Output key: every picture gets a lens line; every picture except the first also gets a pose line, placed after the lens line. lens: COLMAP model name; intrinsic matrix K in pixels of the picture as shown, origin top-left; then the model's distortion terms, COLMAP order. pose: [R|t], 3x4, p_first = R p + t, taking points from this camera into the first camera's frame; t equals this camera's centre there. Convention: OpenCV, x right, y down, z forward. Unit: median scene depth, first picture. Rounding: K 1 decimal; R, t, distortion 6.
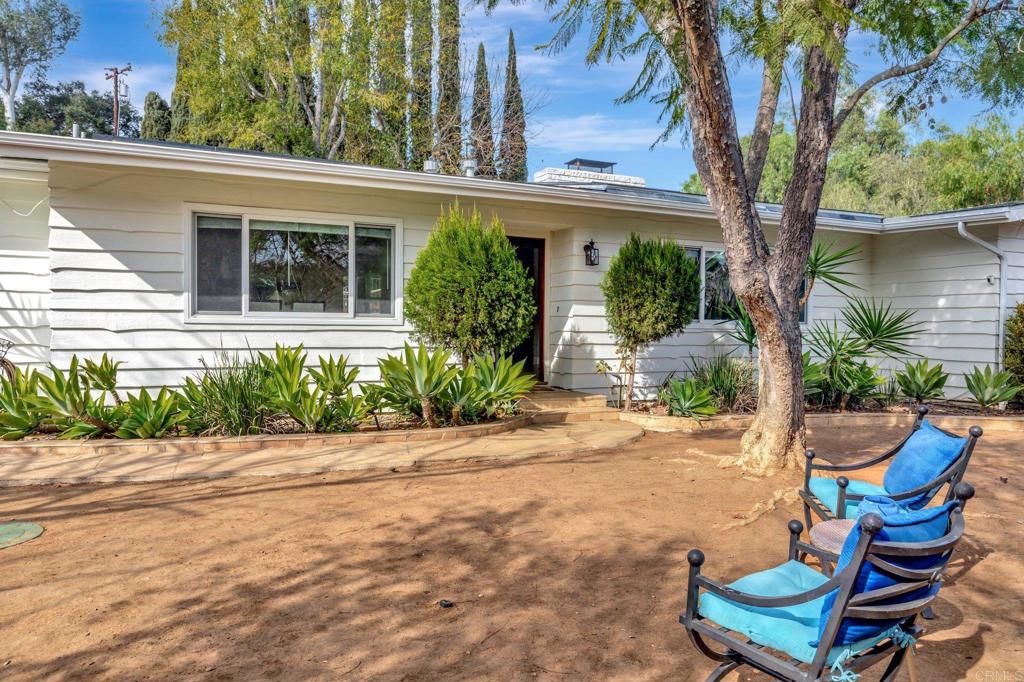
lens RADIAL K [[887.3, 0, 512.1], [0, 887.3, 339.5], [0, 0, 1]] dist [-0.000088, 0.000002]
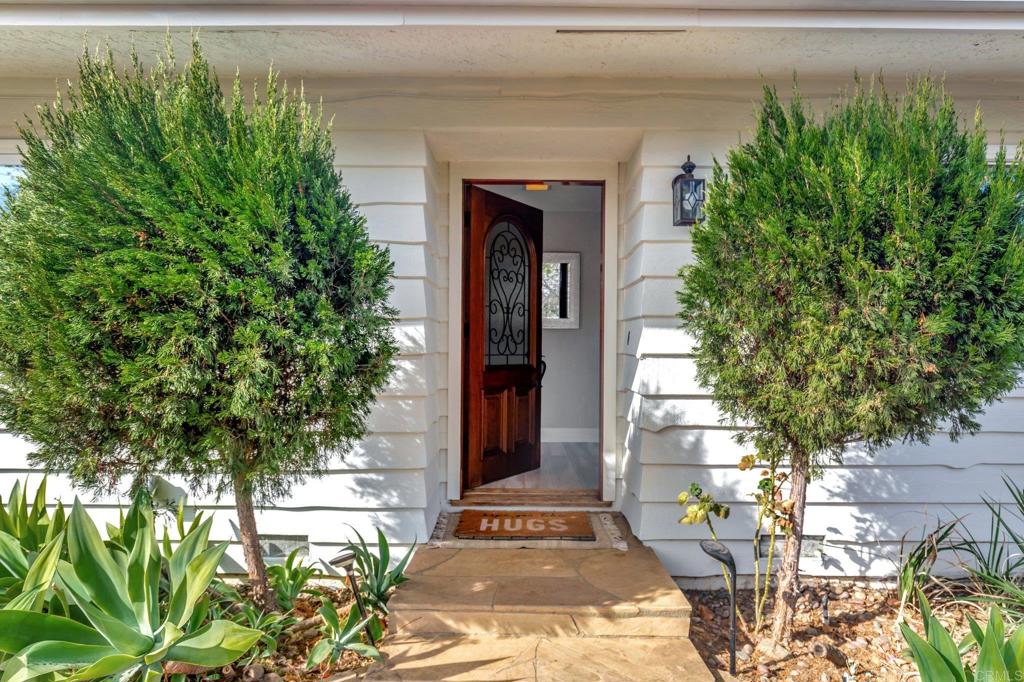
lens RADIAL K [[645.2, 0, 511.7], [0, 645.2, 341.5], [0, 0, 1]] dist [0.000567, -0.000155]
pose [[0.892324, 0.000036, -0.451395, 0.157046], [-0.008357, 0.999830, -0.016441, -0.029897], [0.451318, 0.018443, 0.892173, 0.765343]]
